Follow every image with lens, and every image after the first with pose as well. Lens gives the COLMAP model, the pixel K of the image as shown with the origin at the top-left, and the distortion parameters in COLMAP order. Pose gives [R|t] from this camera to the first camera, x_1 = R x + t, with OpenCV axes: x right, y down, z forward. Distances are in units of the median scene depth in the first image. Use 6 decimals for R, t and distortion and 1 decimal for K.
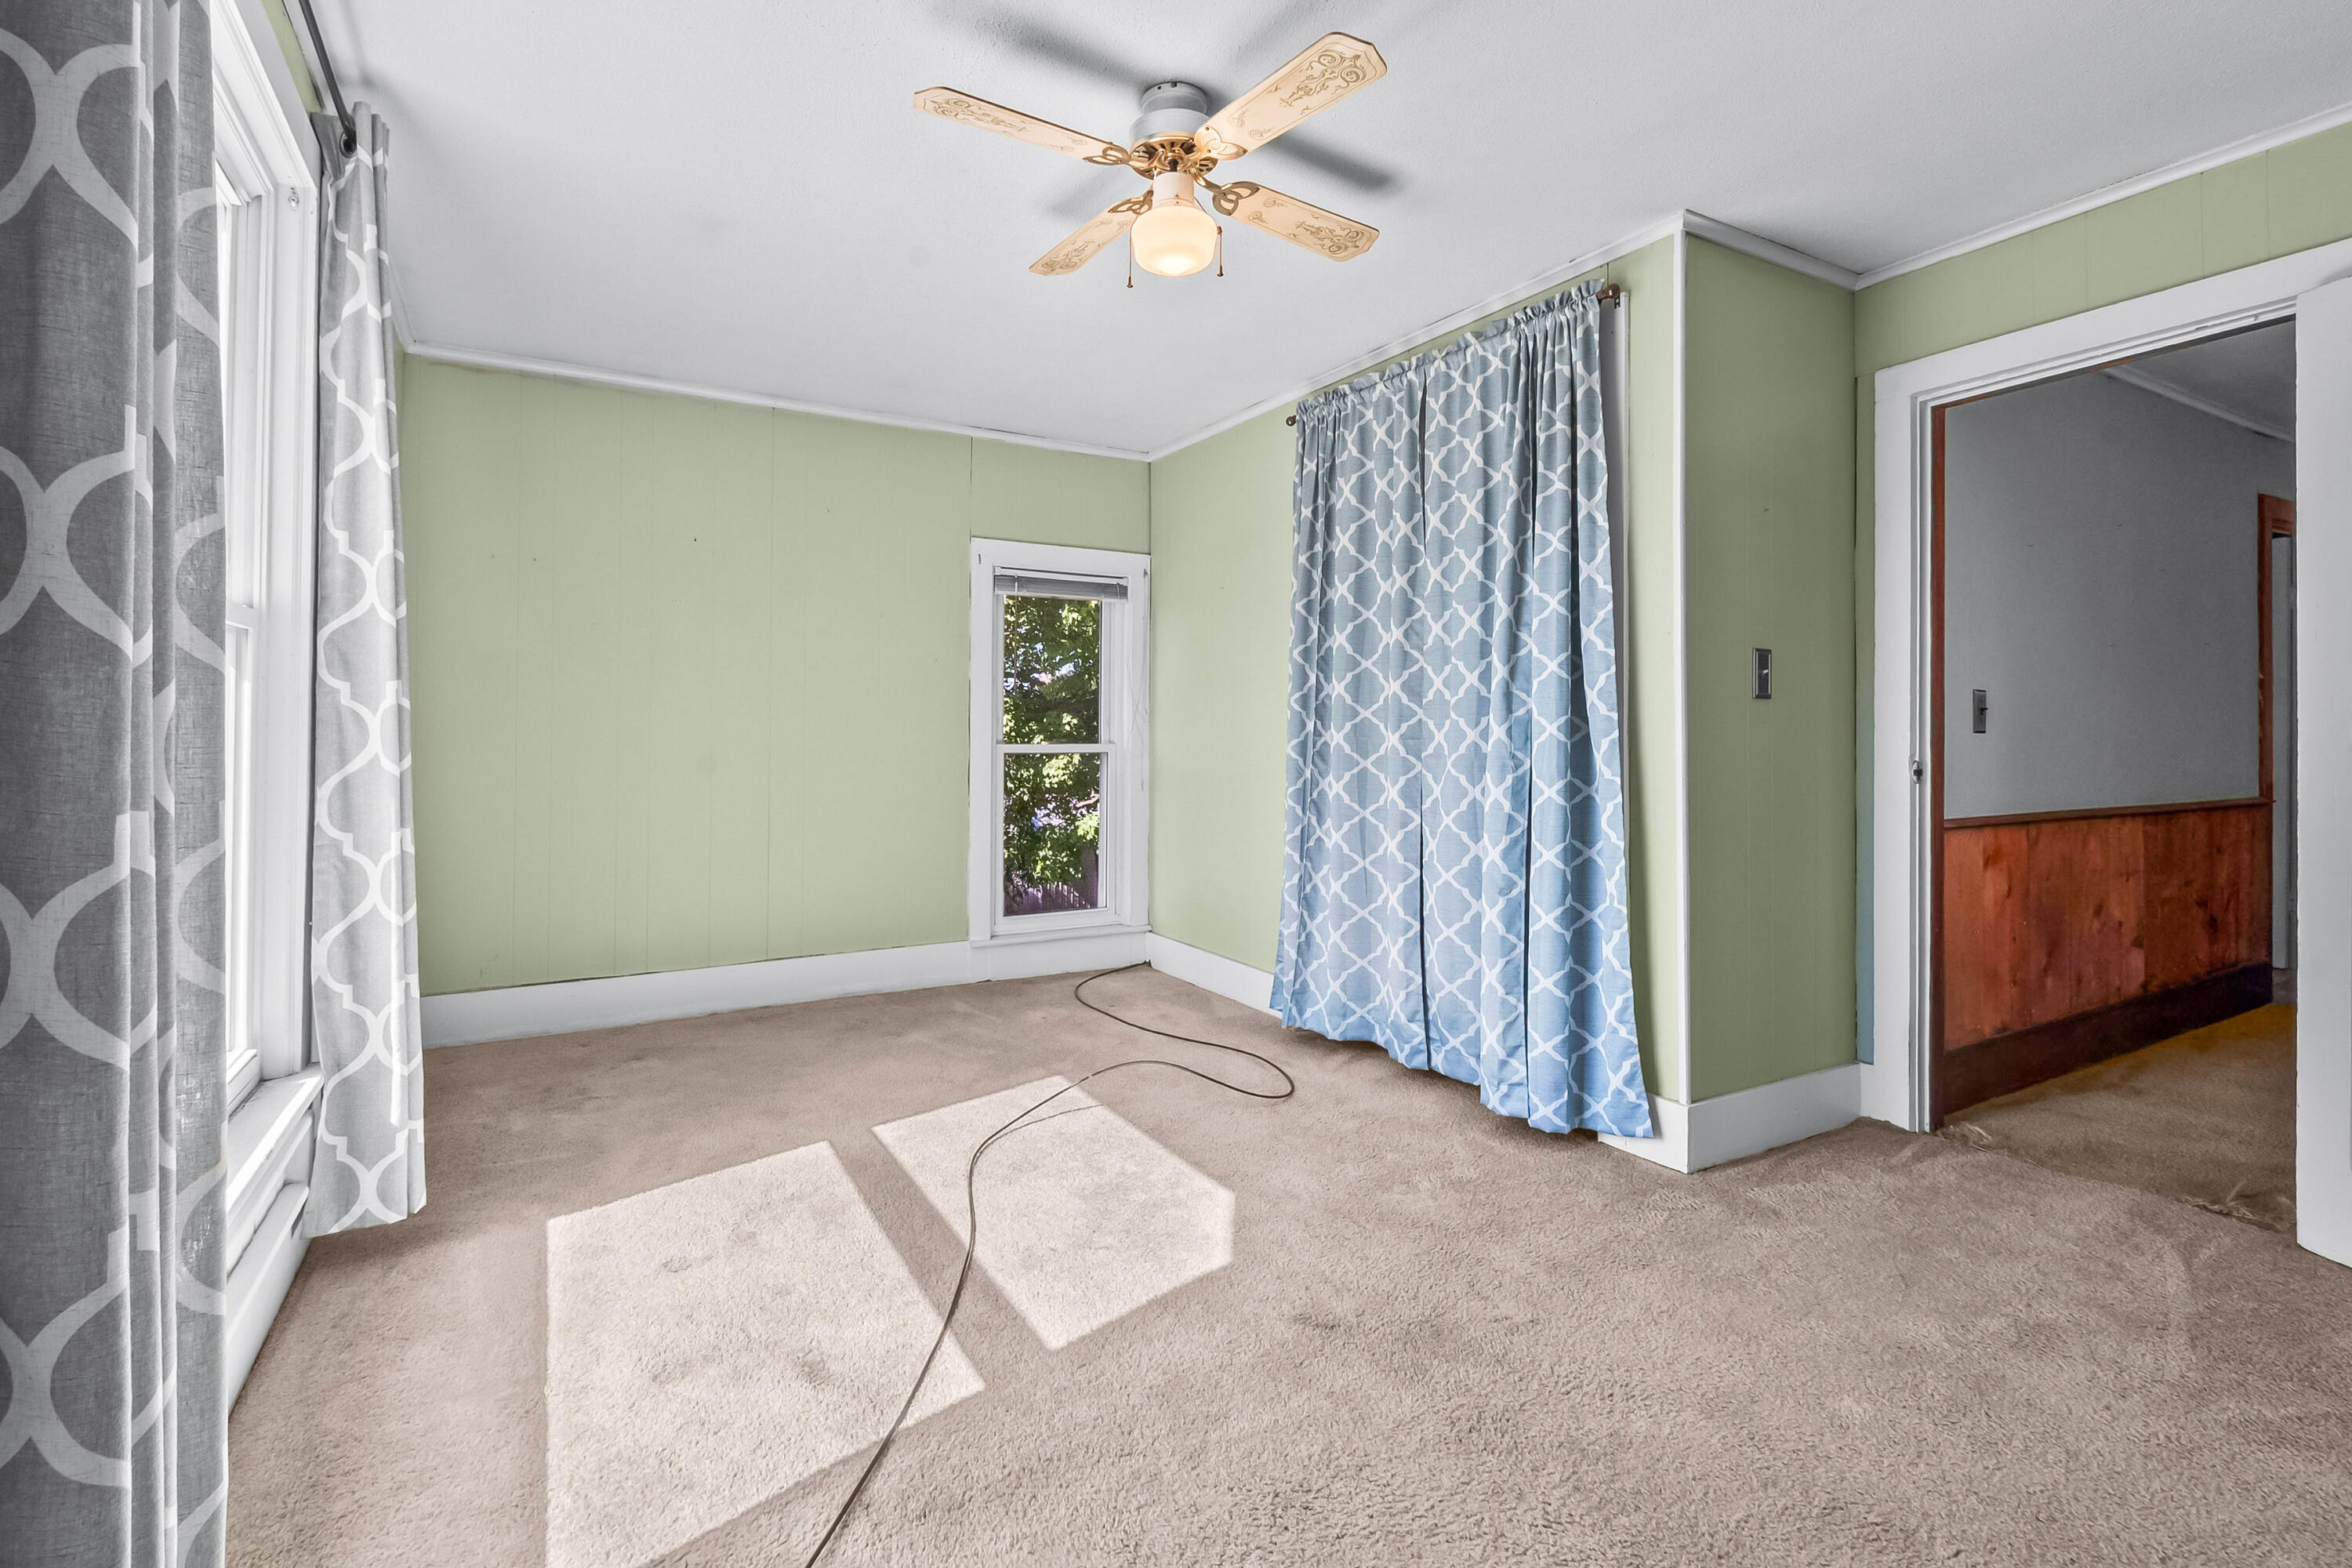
lens RADIAL K [[1065.4, 0, 1177.4], [0, 1065.4, 742.8], [0, 0, 1]] dist [0.016533, -0.000253]
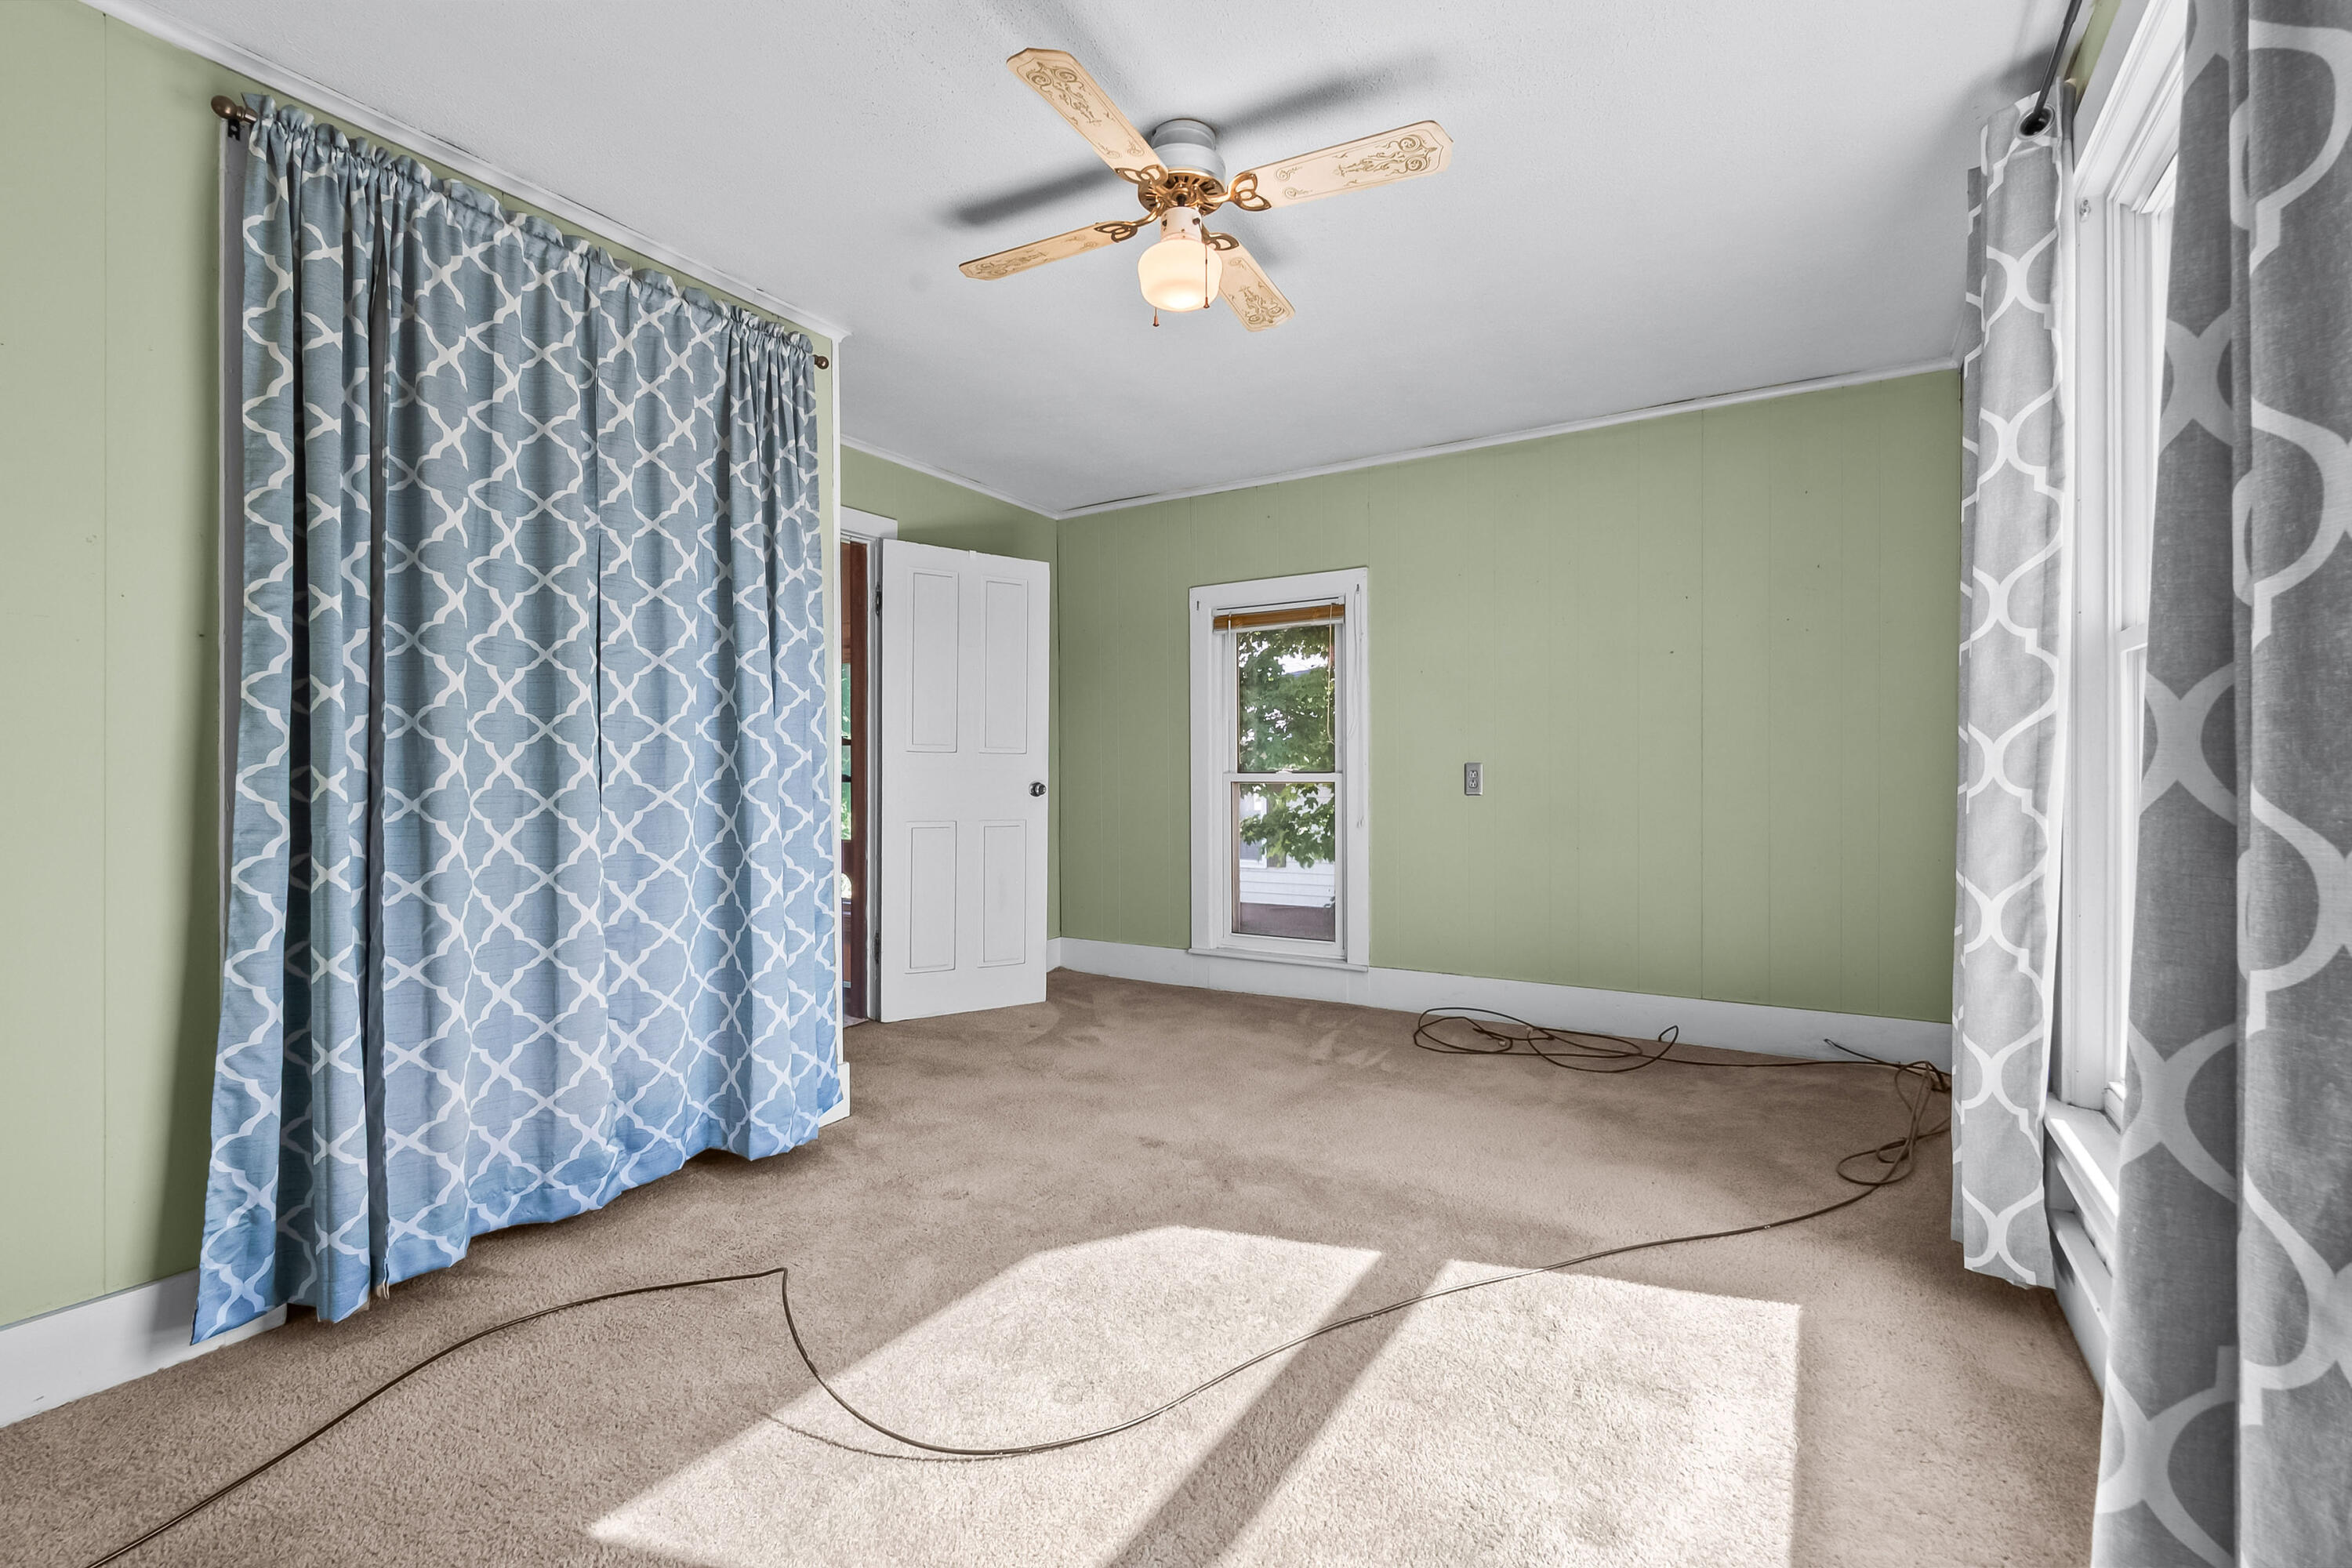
lens RADIAL K [[1065.7, 0, 1142.8], [0, 1065.7, 778.5], [0, 0, 1]] dist [0.016942, -0.008891]
pose [[-0.460601, -0.000119, 0.887607, -0.896727], [-0.002483, 0.999996, -0.001154, 0.008468], [-0.887604, -0.002735, -0.460600, 1.488686]]
